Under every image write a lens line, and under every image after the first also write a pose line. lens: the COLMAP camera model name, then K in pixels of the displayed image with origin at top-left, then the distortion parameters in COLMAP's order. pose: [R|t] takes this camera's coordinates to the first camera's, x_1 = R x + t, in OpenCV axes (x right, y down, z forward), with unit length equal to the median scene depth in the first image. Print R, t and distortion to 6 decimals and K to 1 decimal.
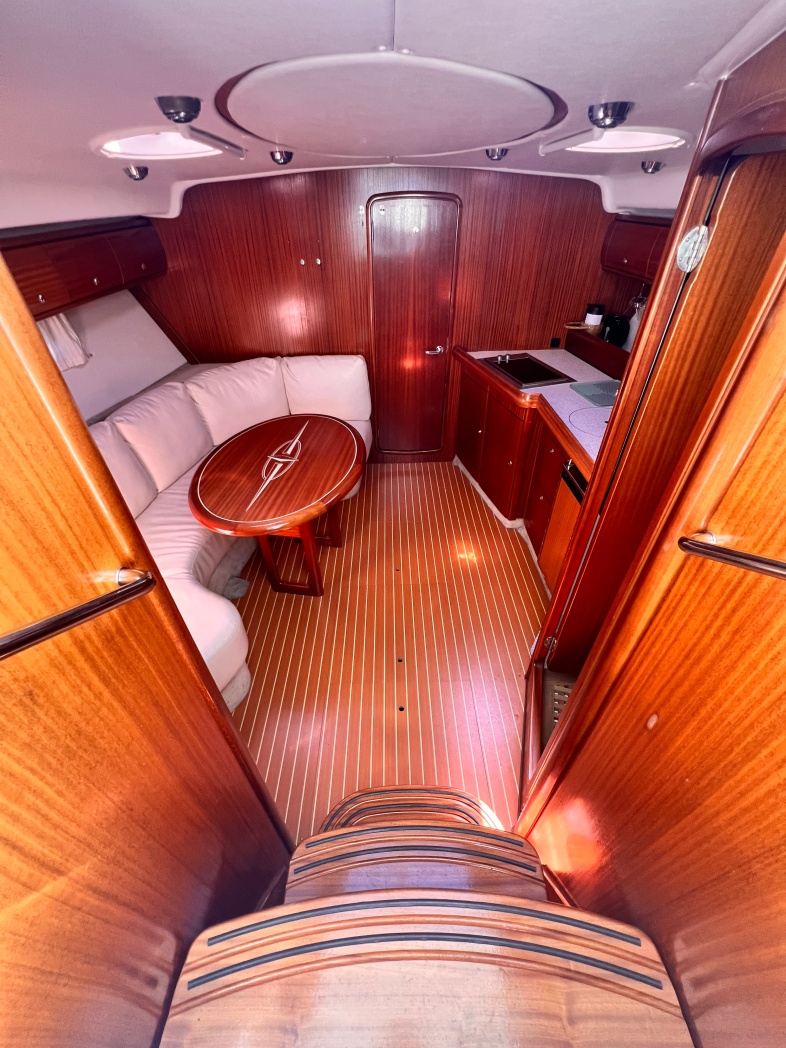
lens RADIAL K [[418.5, 0, 392.5], [0, 418.5, 524.6], [0, 0, 1]] dist [-0.004483, 0.000801]
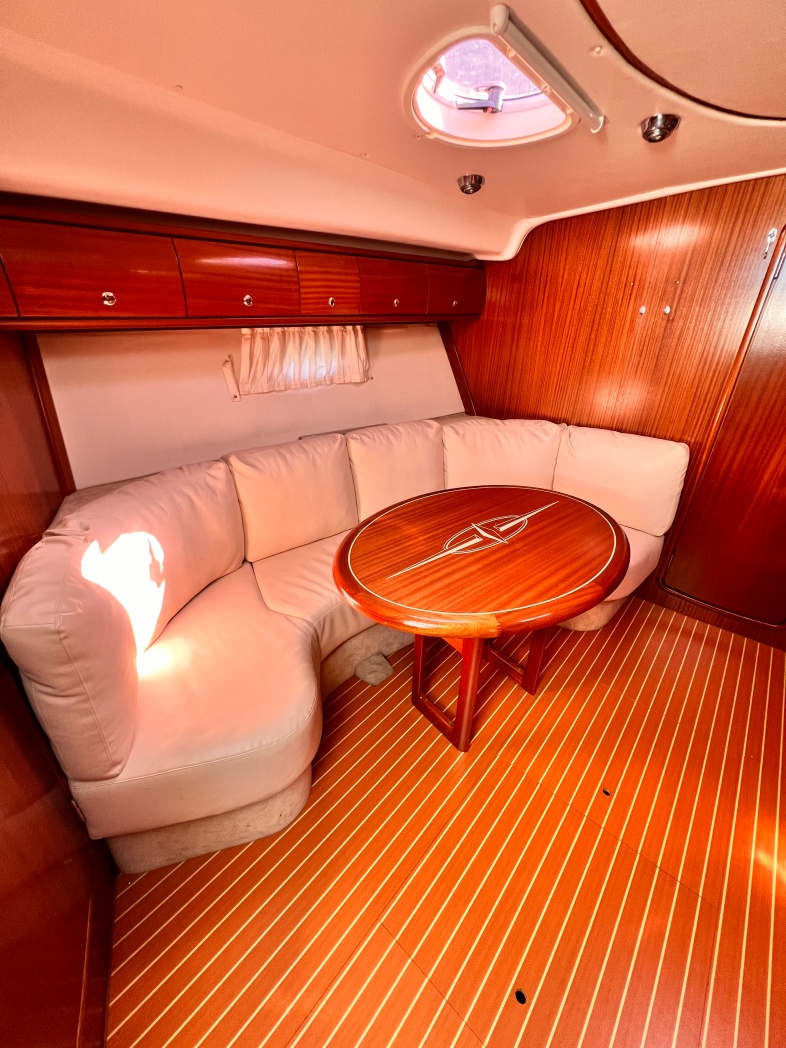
lens RADIAL K [[418.5, 0, 391.8], [0, 418.5, 523.2], [0, 0, 1]] dist [-0.004483, 0.000801]
pose [[0.740625, 0.321553, -0.589982, 0.013049], [-0.439474, 0.896020, -0.063336, -0.051905], [0.508270, 0.306190, 0.804928, 0.317840]]
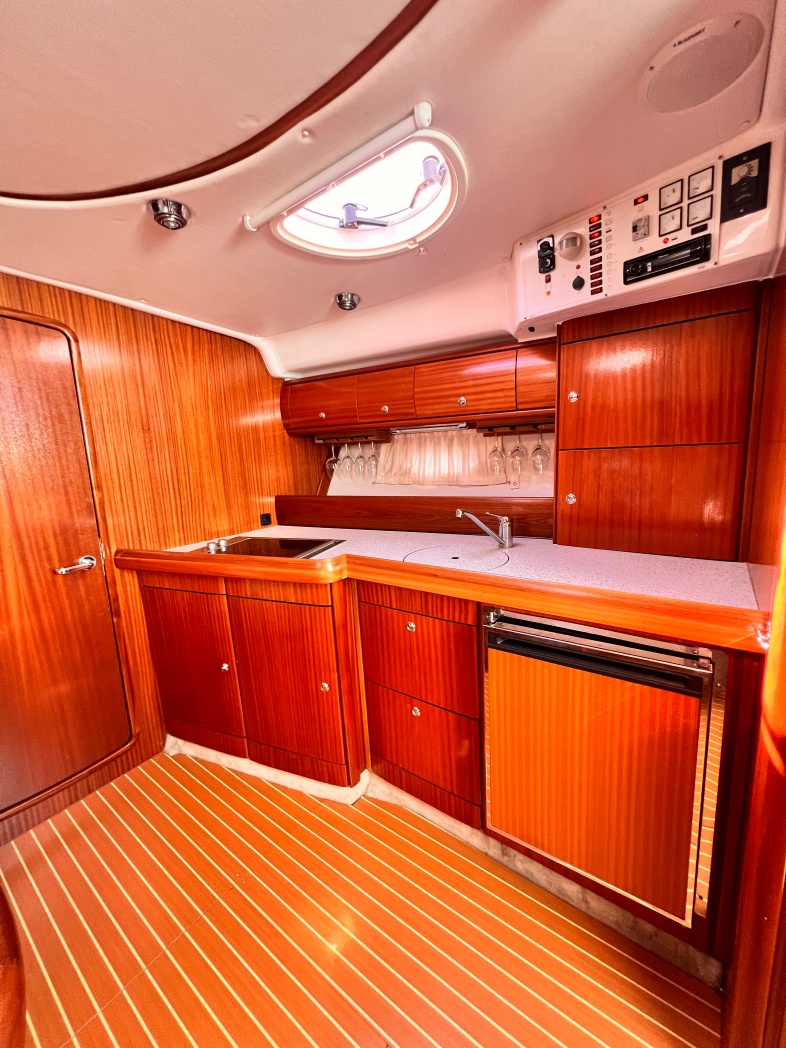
lens RADIAL K [[418.5, 0, 398.2], [0, 418.5, 520.6], [0, 0, 1]] dist [-0.004483, 0.000801]
pose [[0.603450, -0.144546, 0.784190, -0.069496], [0.526424, 0.810884, -0.255627, -0.135288], [-0.598937, 0.567075, 0.565421, 0.507862]]
